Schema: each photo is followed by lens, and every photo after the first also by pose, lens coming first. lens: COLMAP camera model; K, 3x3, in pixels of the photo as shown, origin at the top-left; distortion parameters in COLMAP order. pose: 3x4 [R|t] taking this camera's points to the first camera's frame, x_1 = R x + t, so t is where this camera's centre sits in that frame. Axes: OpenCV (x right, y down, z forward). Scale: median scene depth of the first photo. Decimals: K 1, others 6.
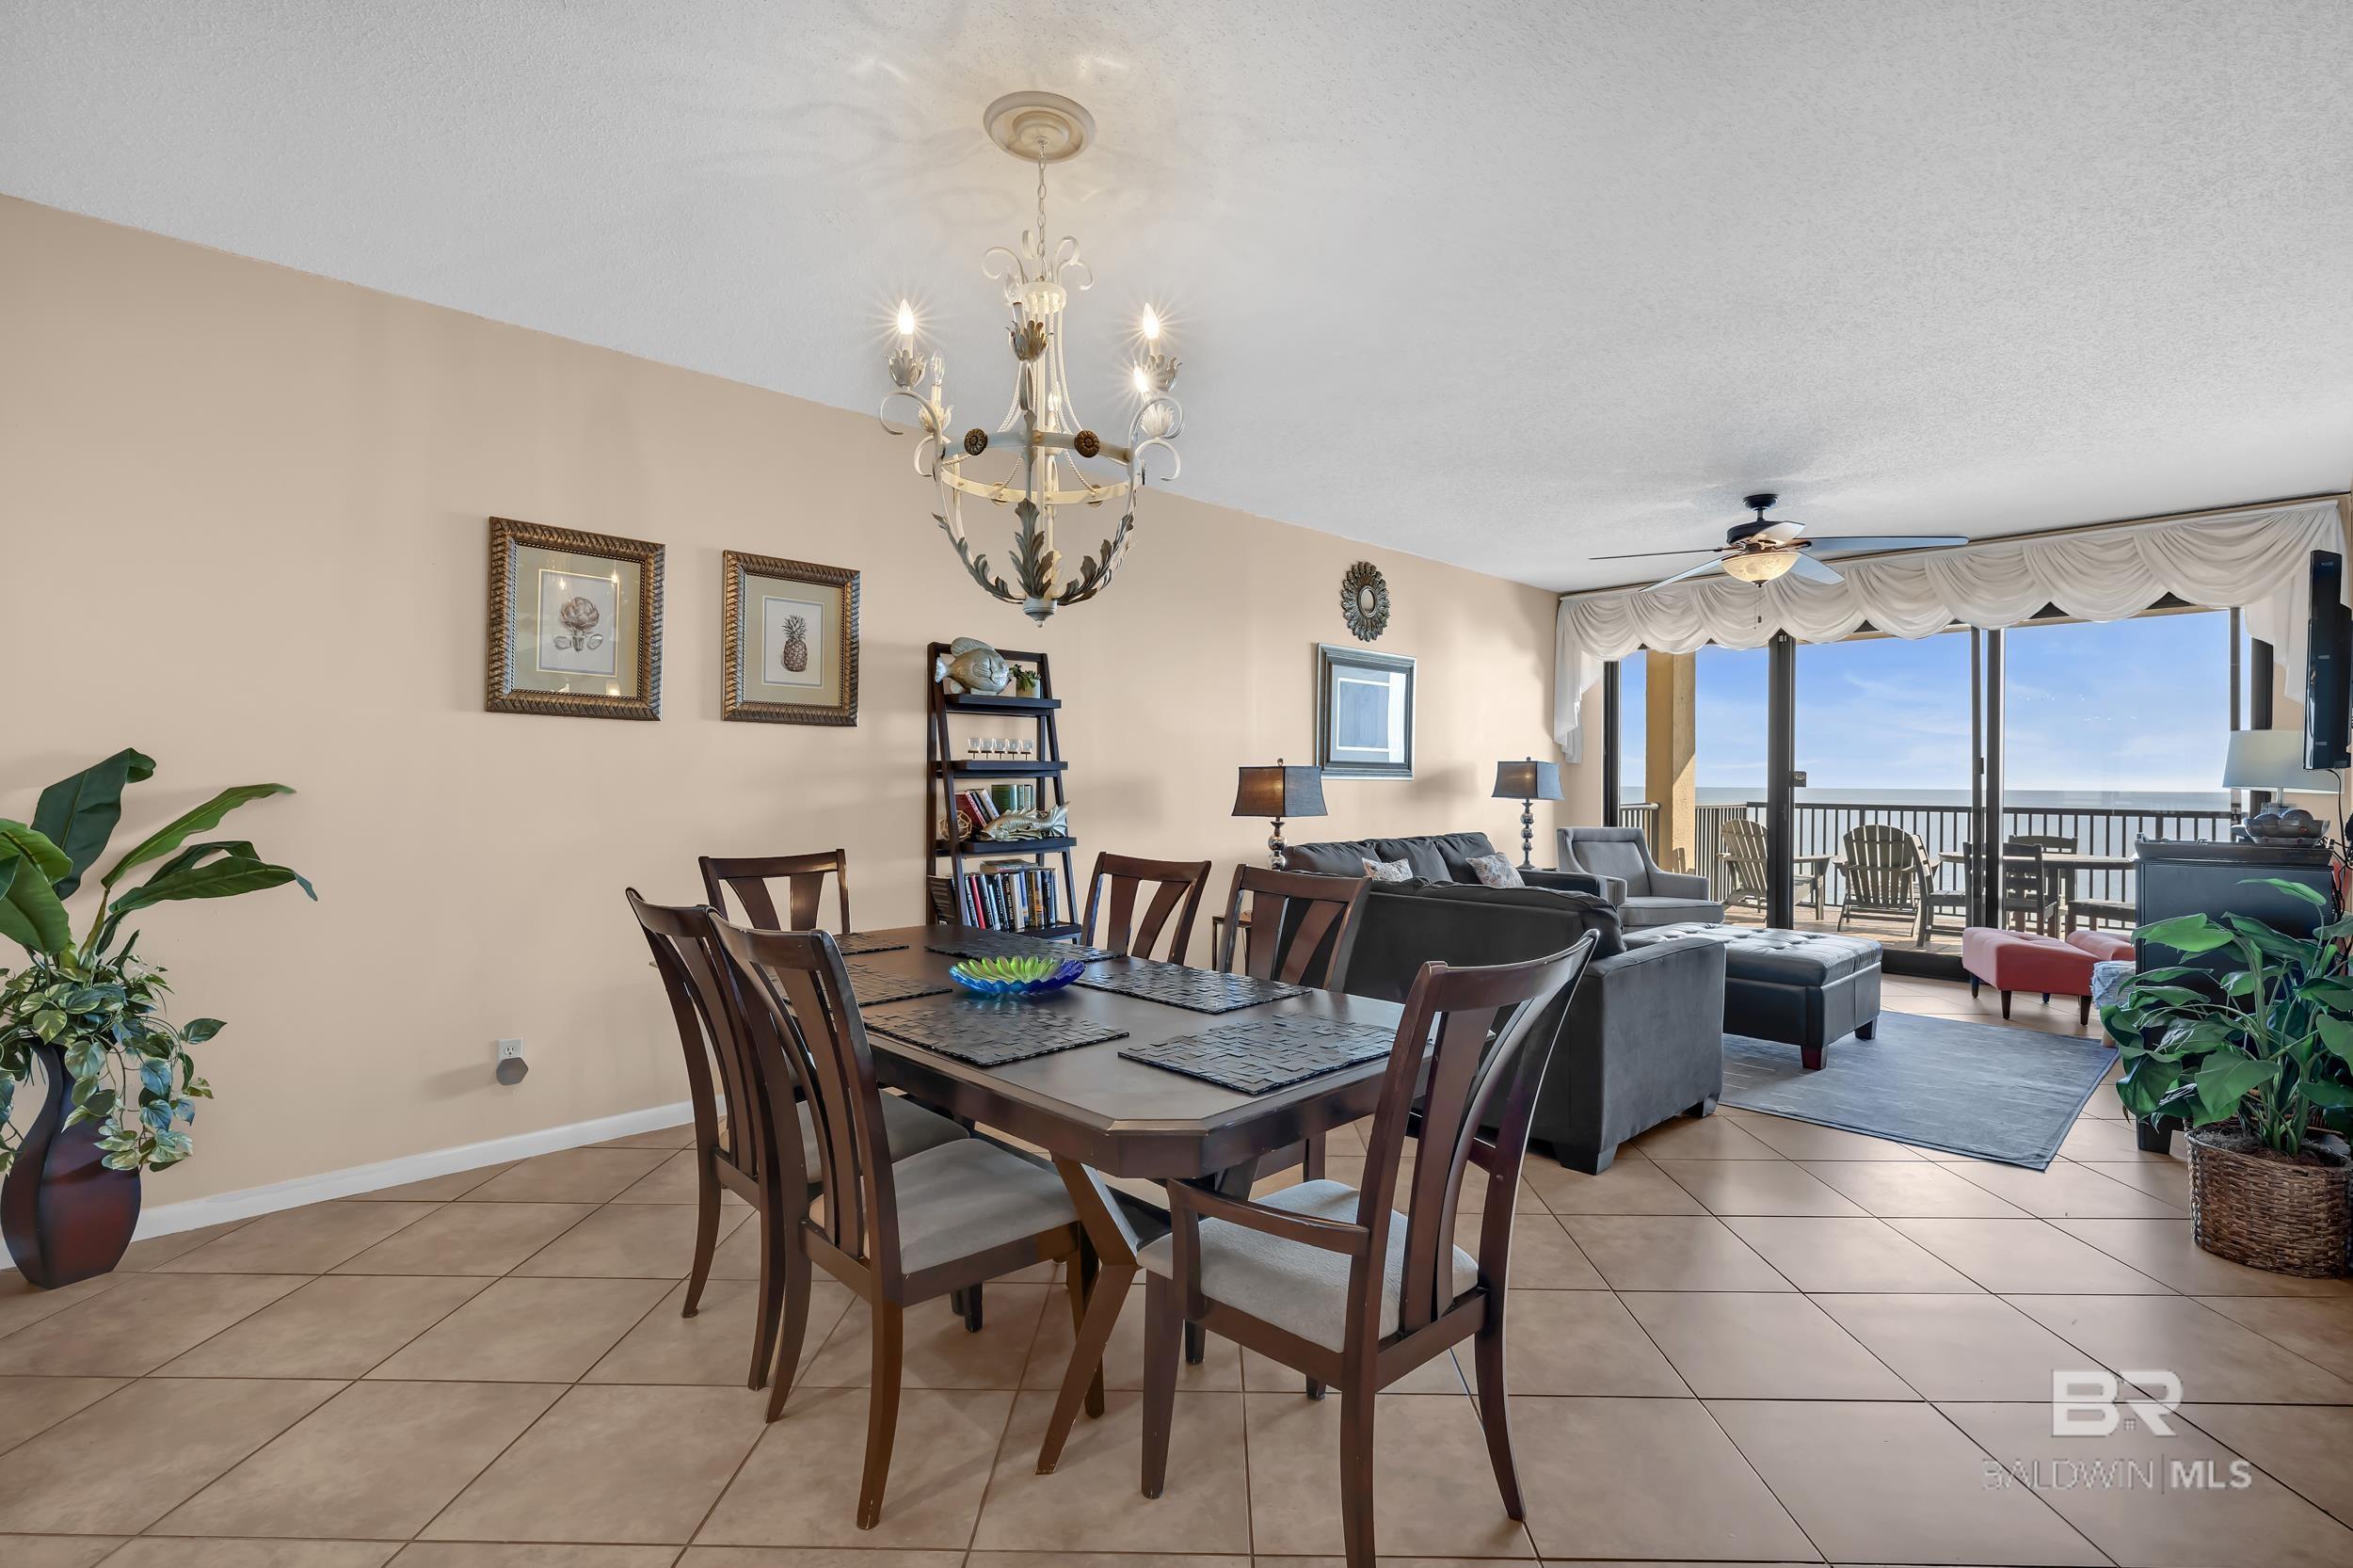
lens RADIAL K [[1076.0, 0, 1176.5], [0, 1076.0, 784.0], [0, 0, 1]] dist [-0.000414, 0.000281]
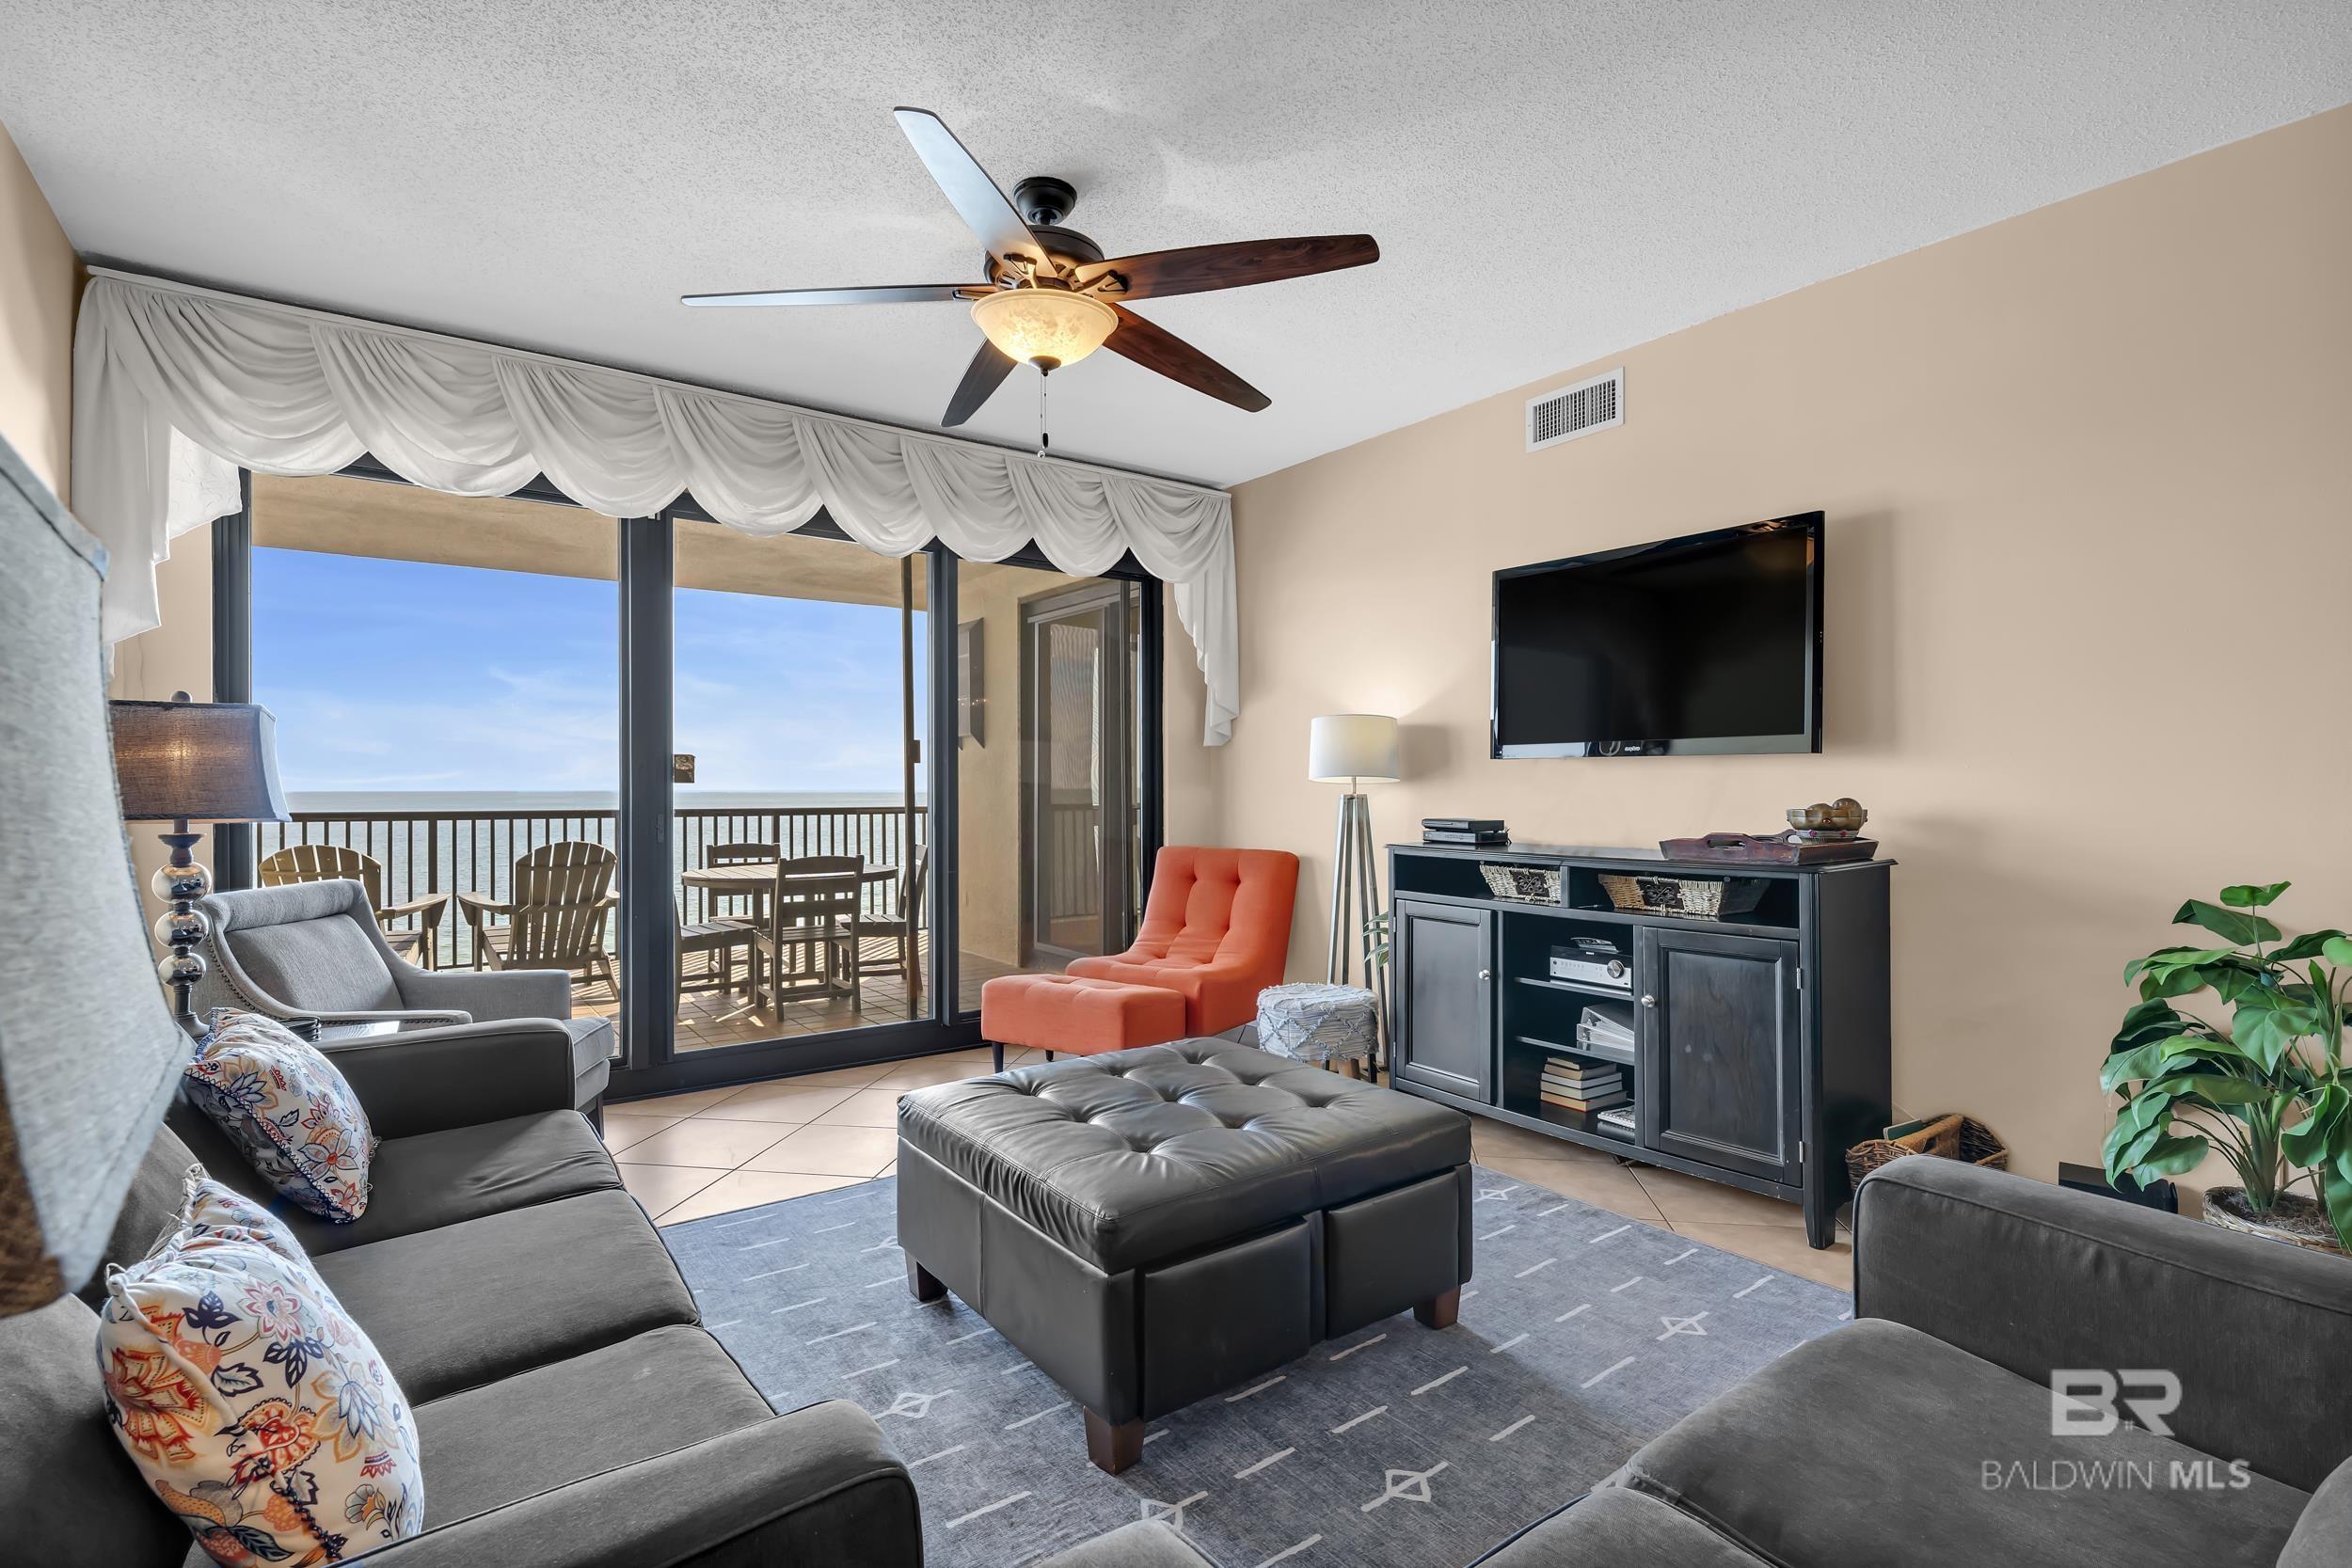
lens RADIAL K [[1094.7, 0, 1176.0], [0, 1094.7, 784.0], [0, 0, 1]] dist [0.006783, -0.000563]
pose [[0.134032, -0.000199, 0.990977, 0.046281], [0.004369, 0.999990, -0.000390, 0.006566], [-0.990967, 0.004382, 0.134031, 0.770707]]
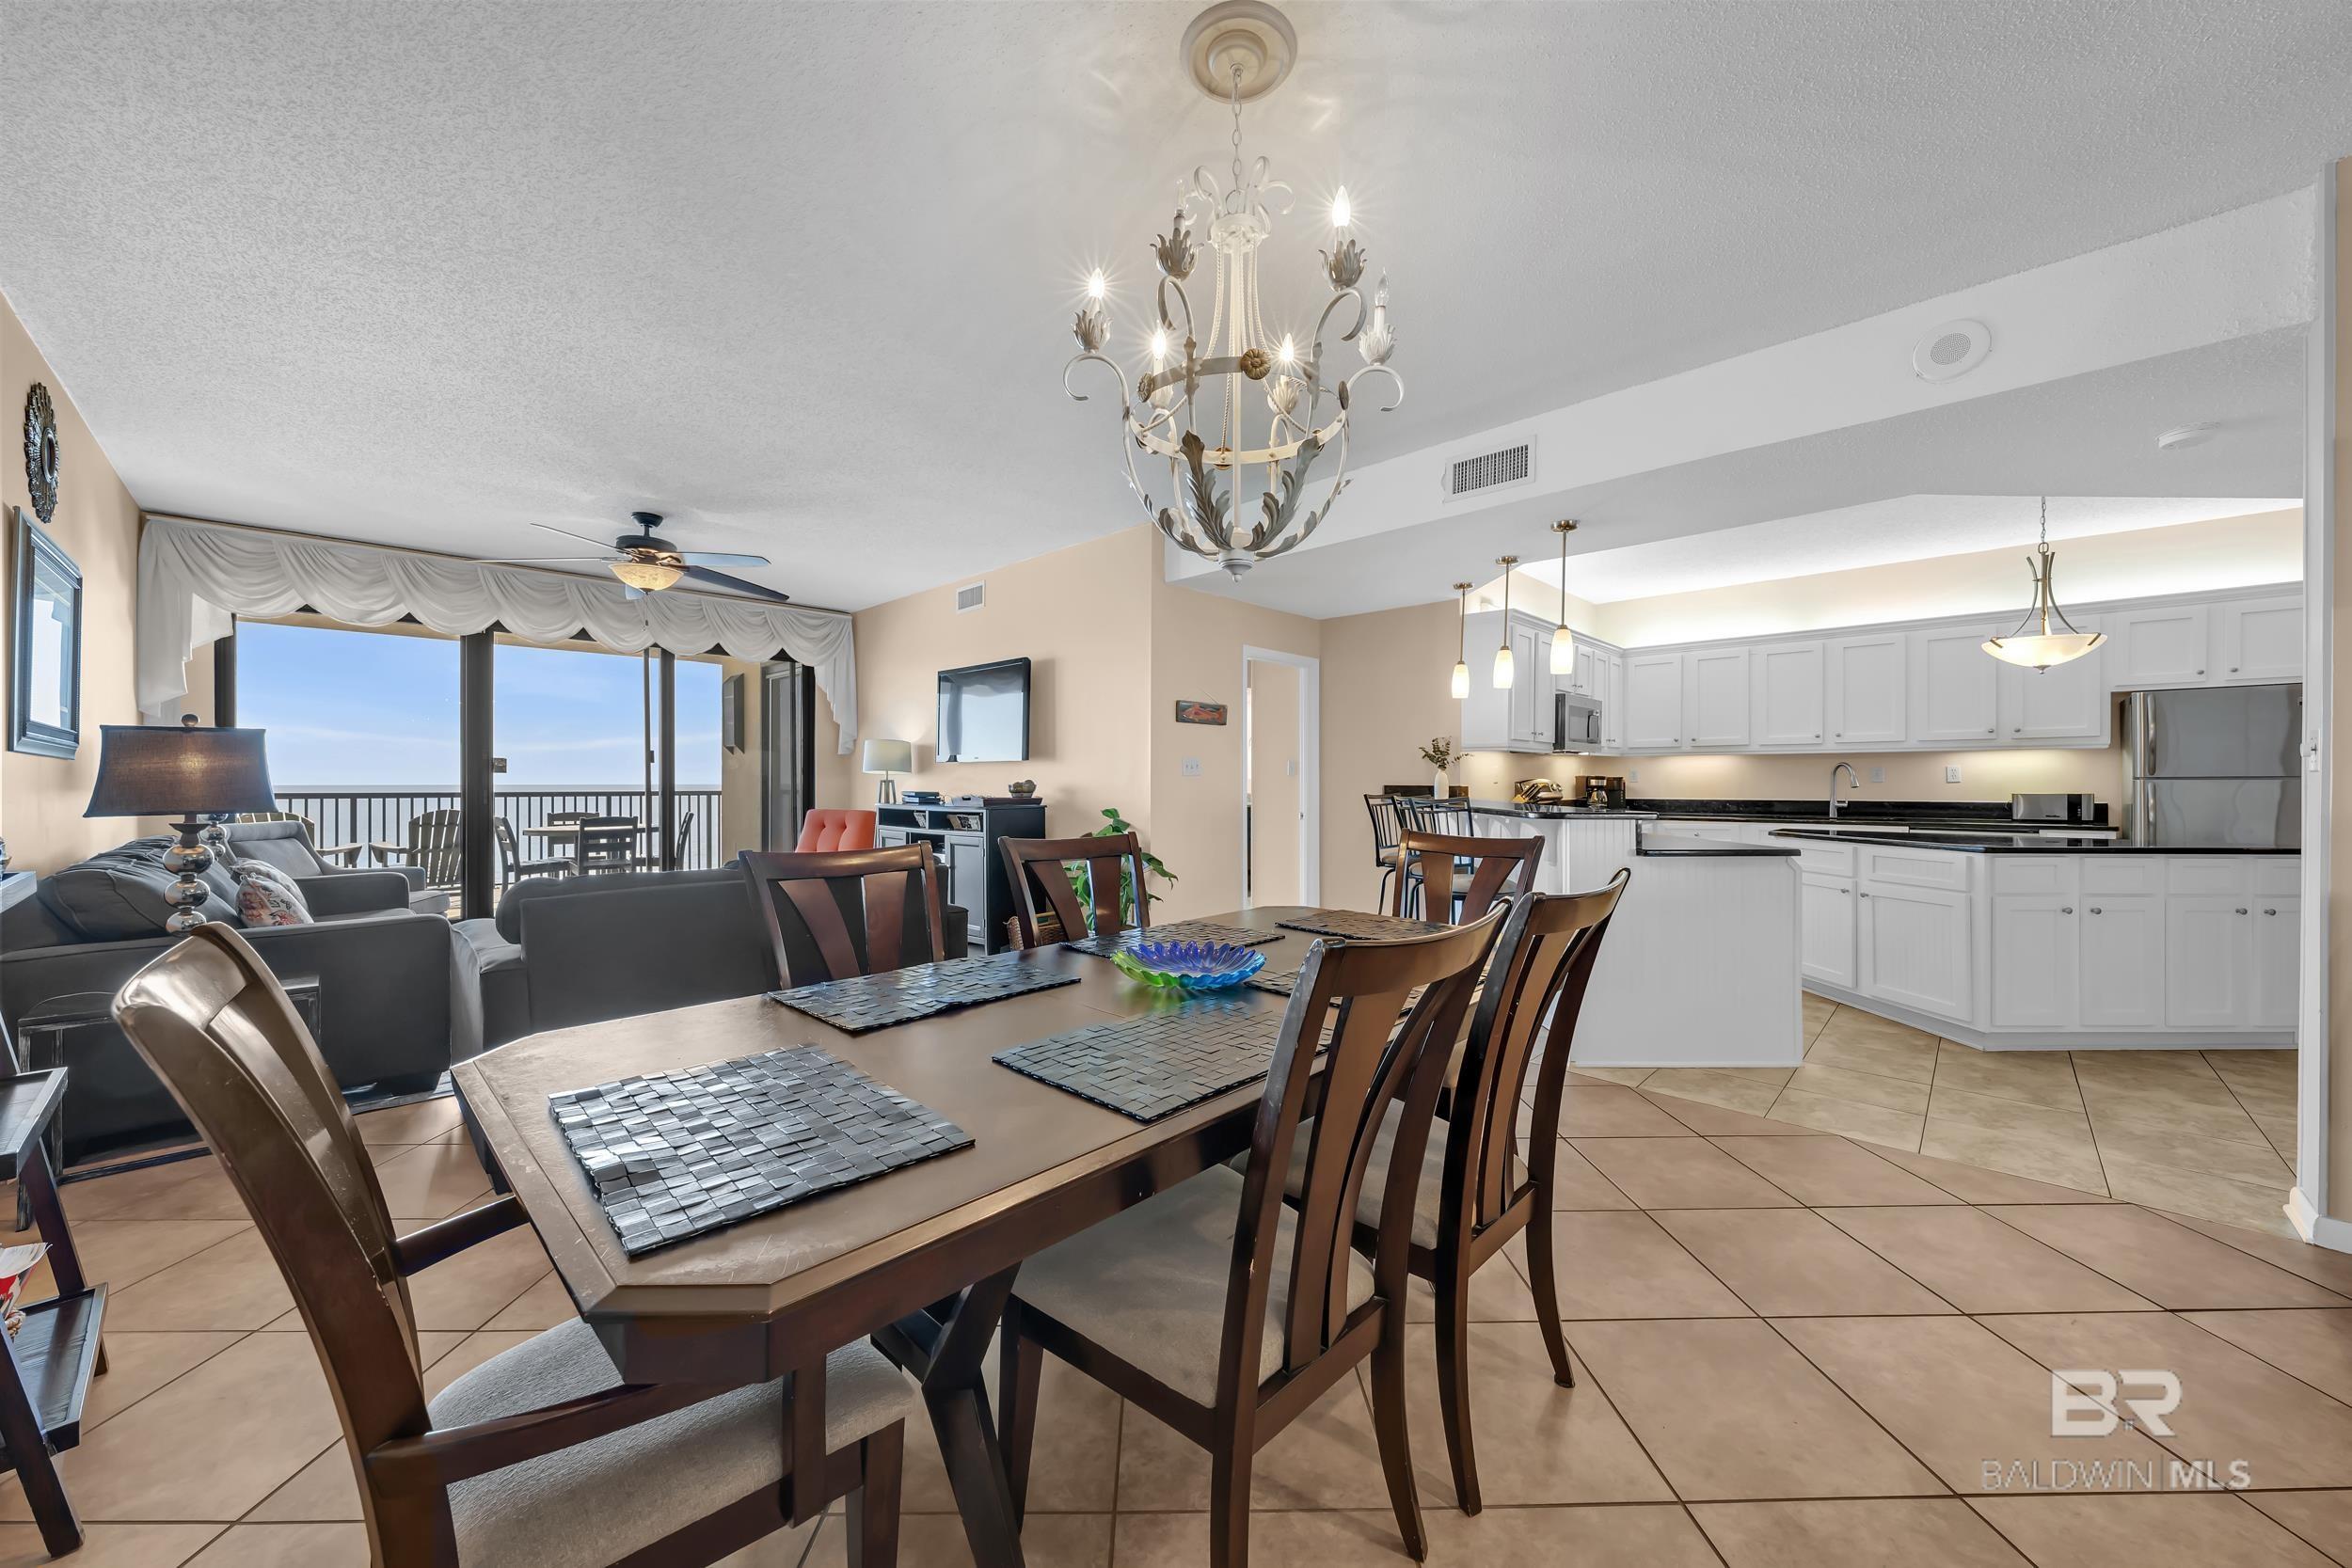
lens RADIAL K [[844.6, 0, 1186.3], [0, 844.6, 780.8], [0, 0, 1]] dist [-0.001816, 0.000080]
pose [[-0.039807, -0.001776, 0.999206, -0.332234], [0.003390, 0.999992, 0.001912, 0.014095], [-0.999202, 0.003464, -0.039801, 0.407202]]
